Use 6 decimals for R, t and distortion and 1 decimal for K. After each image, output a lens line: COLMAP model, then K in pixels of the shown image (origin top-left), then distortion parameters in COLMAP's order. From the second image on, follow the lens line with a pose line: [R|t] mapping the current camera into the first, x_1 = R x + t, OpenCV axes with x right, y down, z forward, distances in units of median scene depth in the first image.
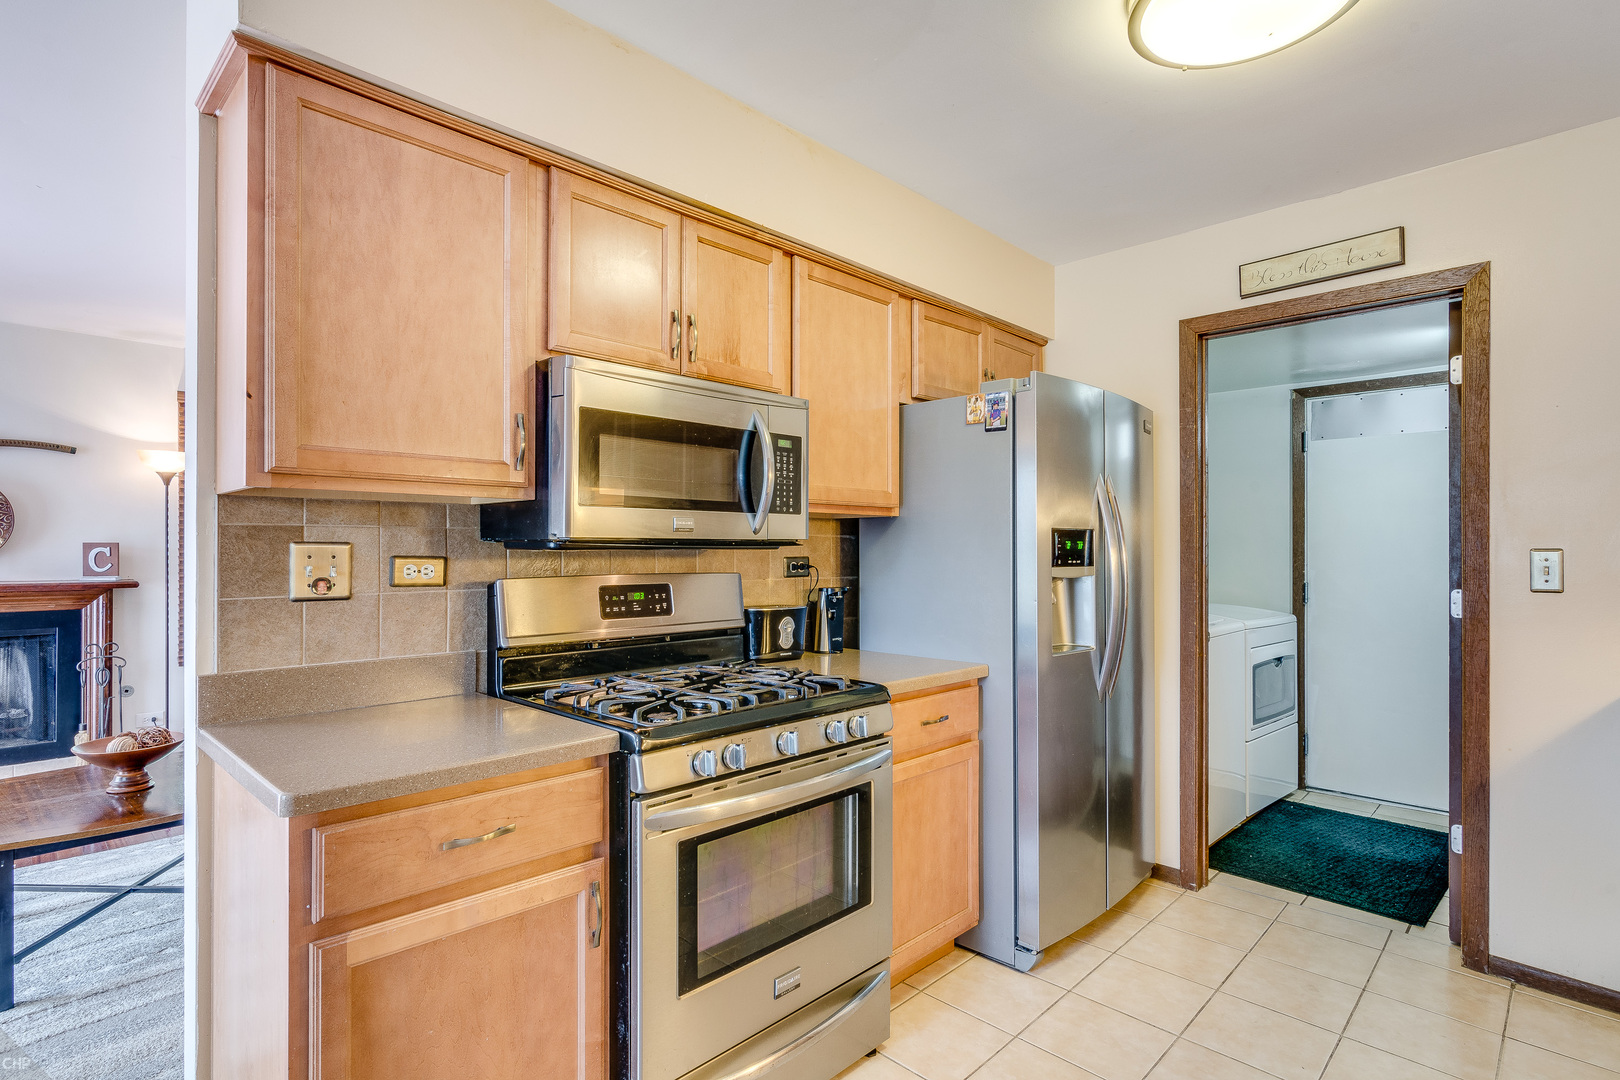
lens RADIAL K [[803.4, 0, 808.9], [0, 803.4, 552.0], [0, 0, 1]] dist [0.004079, 0.000934]
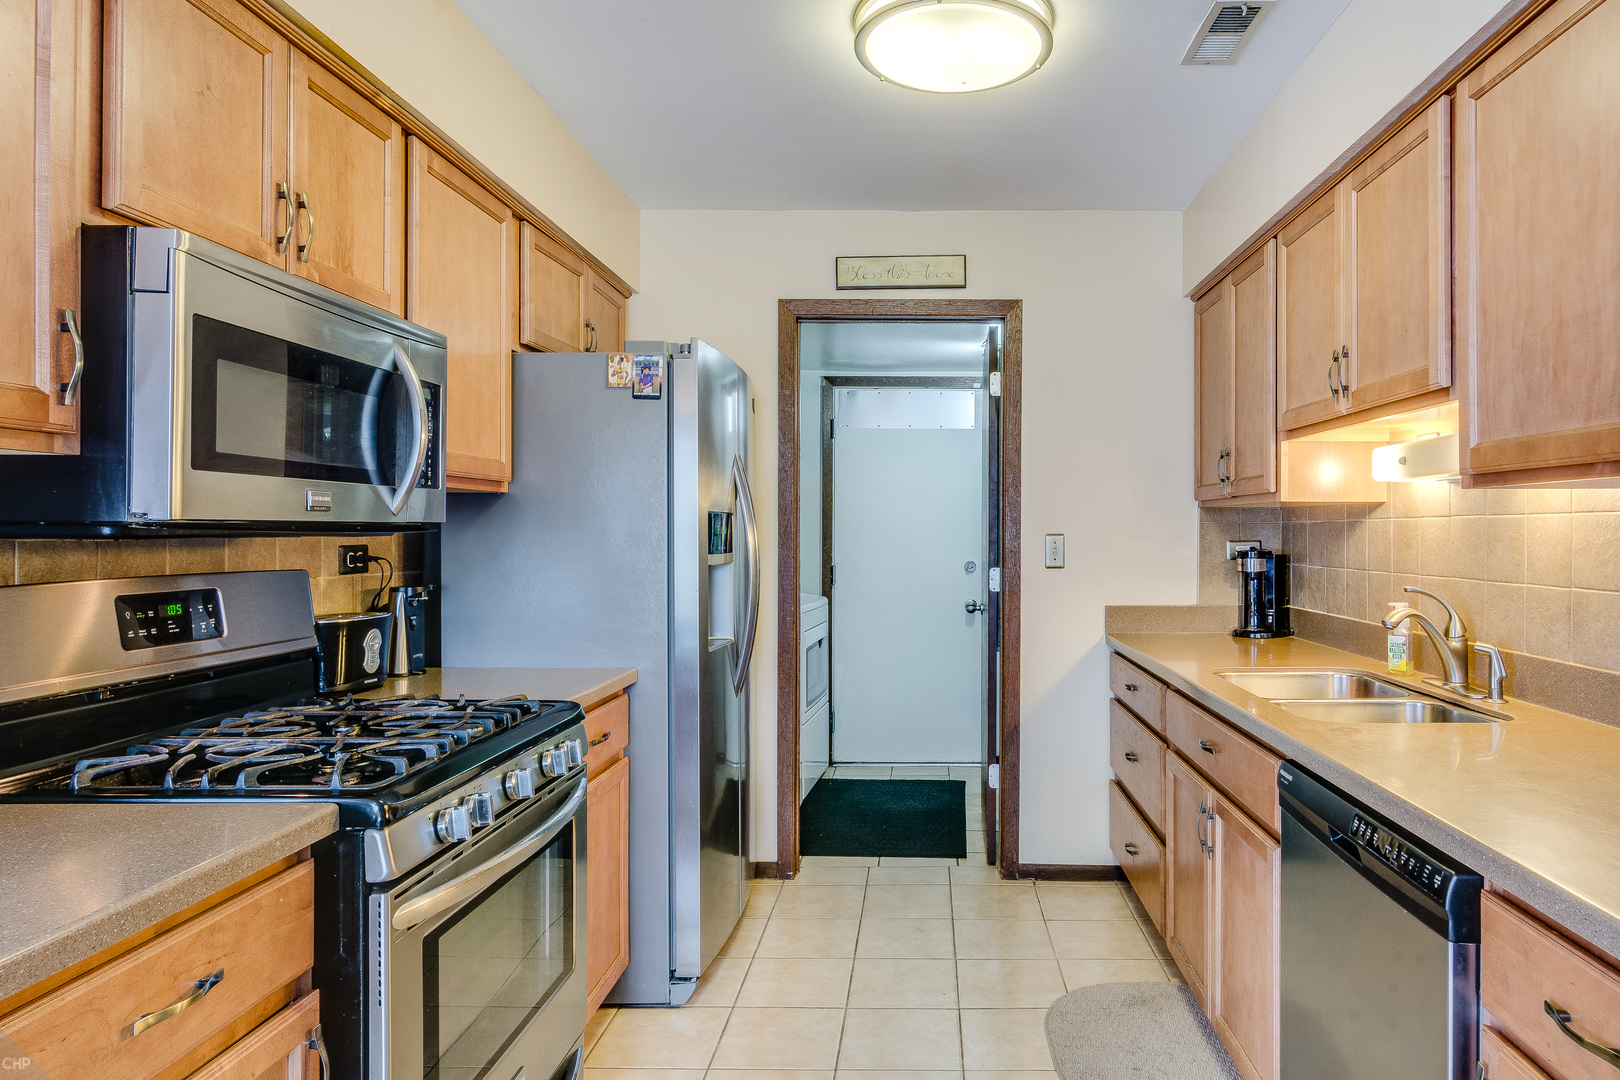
lens RADIAL K [[1059.0, 0, 810.0], [0, 1059.0, 540.0], [0, 0, 1]] dist [0.002020, 0.000781]
pose [[0.723982, -0.006224, 0.689791, -0.433017], [0.000992, 0.999968, 0.007981, -0.006830], [-0.689818, -0.005094, 0.723965, 0.047082]]
